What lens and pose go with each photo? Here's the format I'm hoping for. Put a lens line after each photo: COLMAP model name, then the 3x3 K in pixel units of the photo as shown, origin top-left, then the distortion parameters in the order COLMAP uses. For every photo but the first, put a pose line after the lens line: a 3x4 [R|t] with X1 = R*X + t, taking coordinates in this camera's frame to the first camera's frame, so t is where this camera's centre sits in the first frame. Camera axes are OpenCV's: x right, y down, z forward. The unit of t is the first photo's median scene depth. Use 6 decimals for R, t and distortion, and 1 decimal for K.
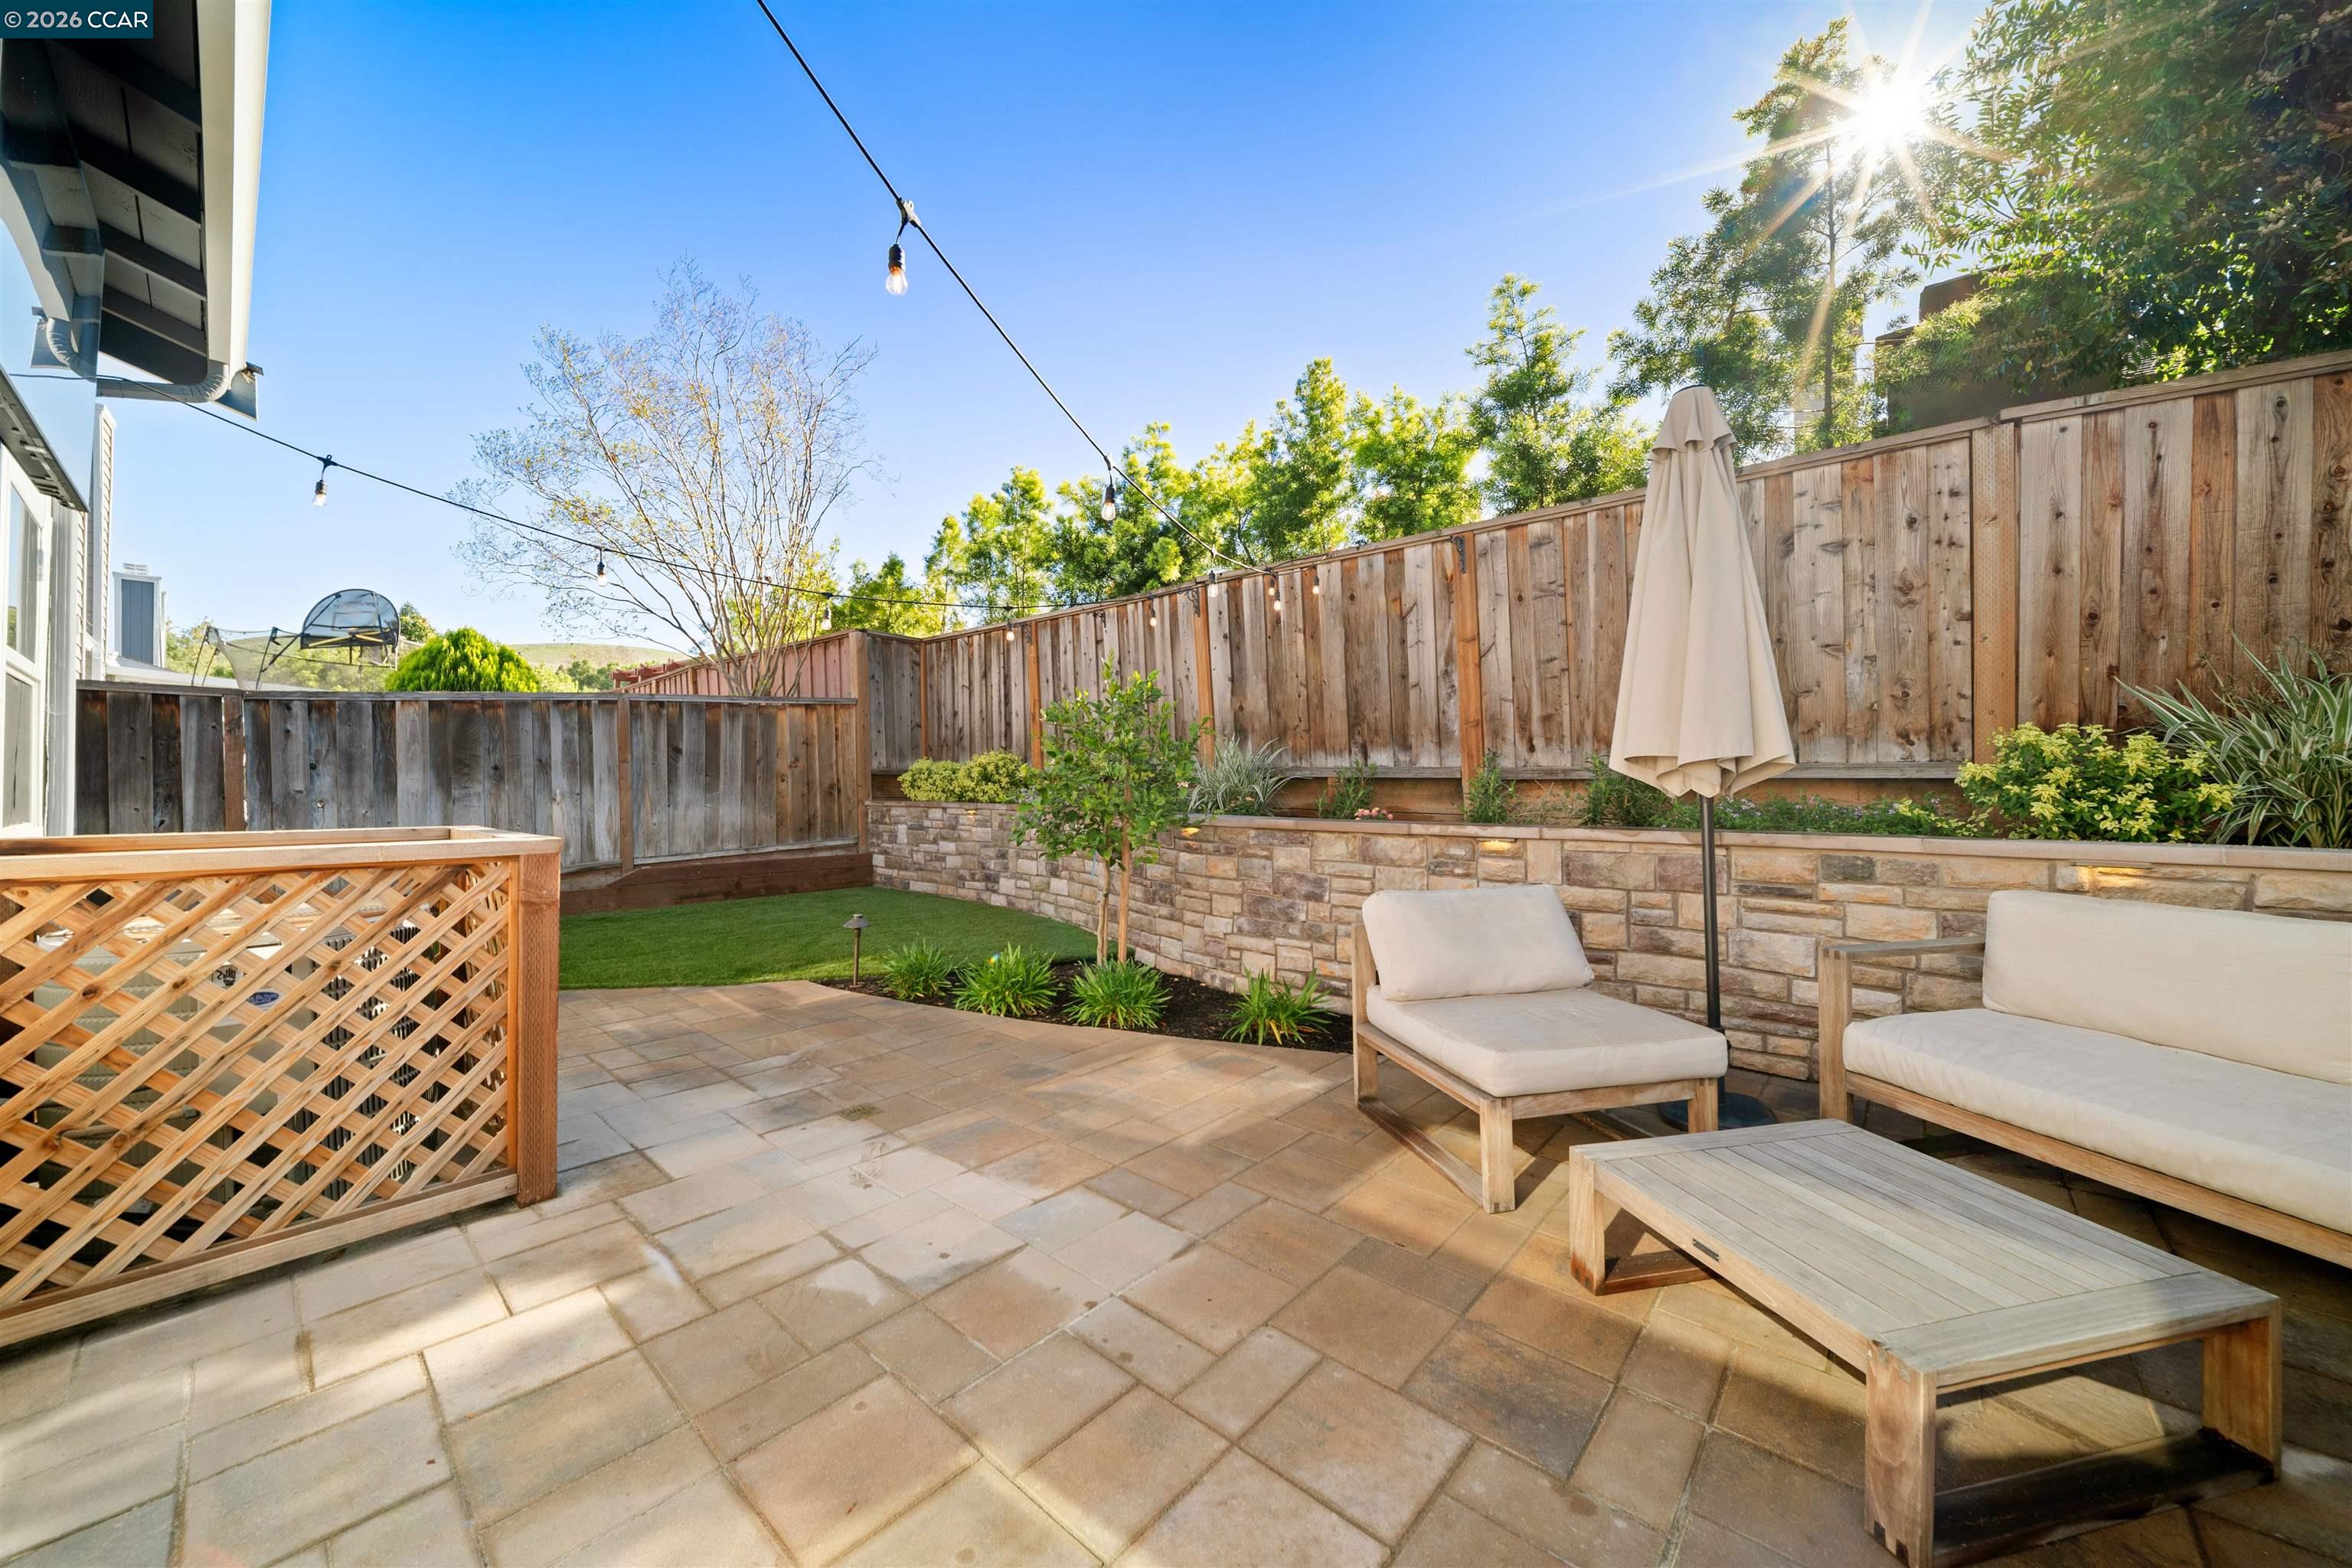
lens RADIAL K [[831.8, 0, 1171.9], [0, 831.8, 778.6], [0, 0, 1]] dist [-0.007760, -0.002255]
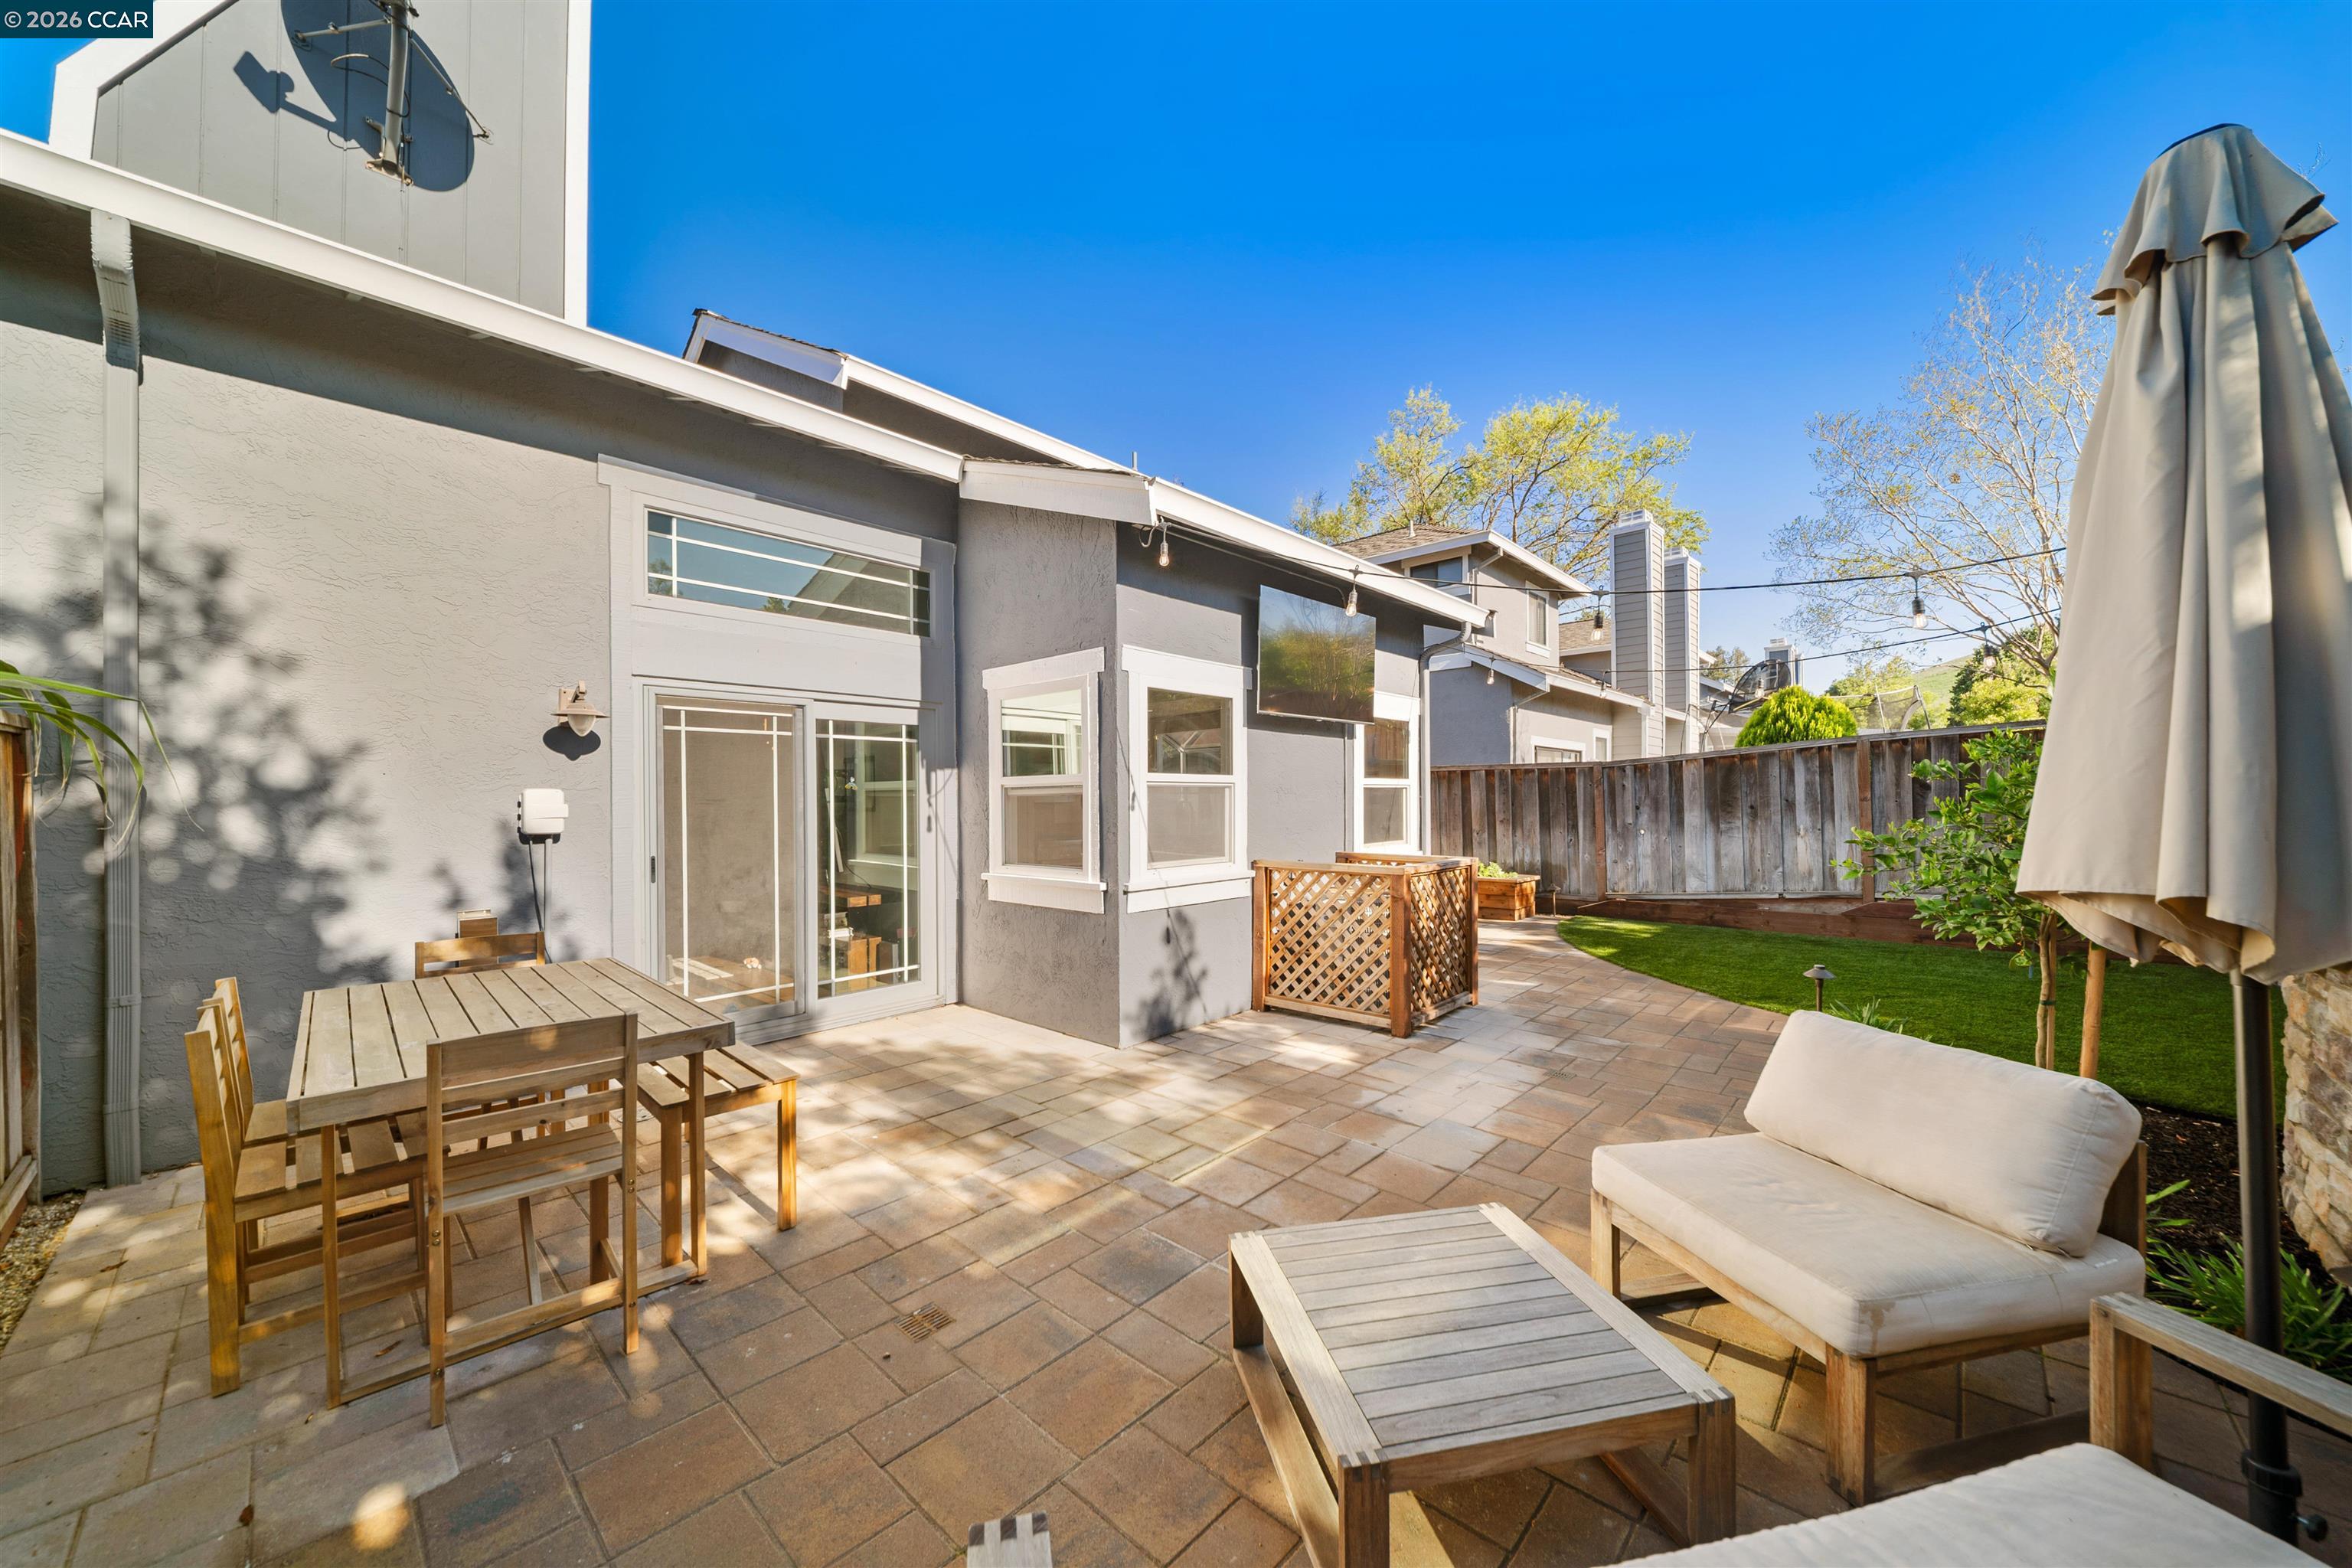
lens RADIAL K [[831.8, 0, 1173.4], [0, 831.8, 793.2], [0, 0, 1]] dist [-0.007760, -0.002255]
pose [[-0.038466, -0.006846, -0.999236, 0.528541], [0.014939, 0.999861, -0.007426, -0.042294], [0.999148, -0.015213, -0.038359, 0.188682]]
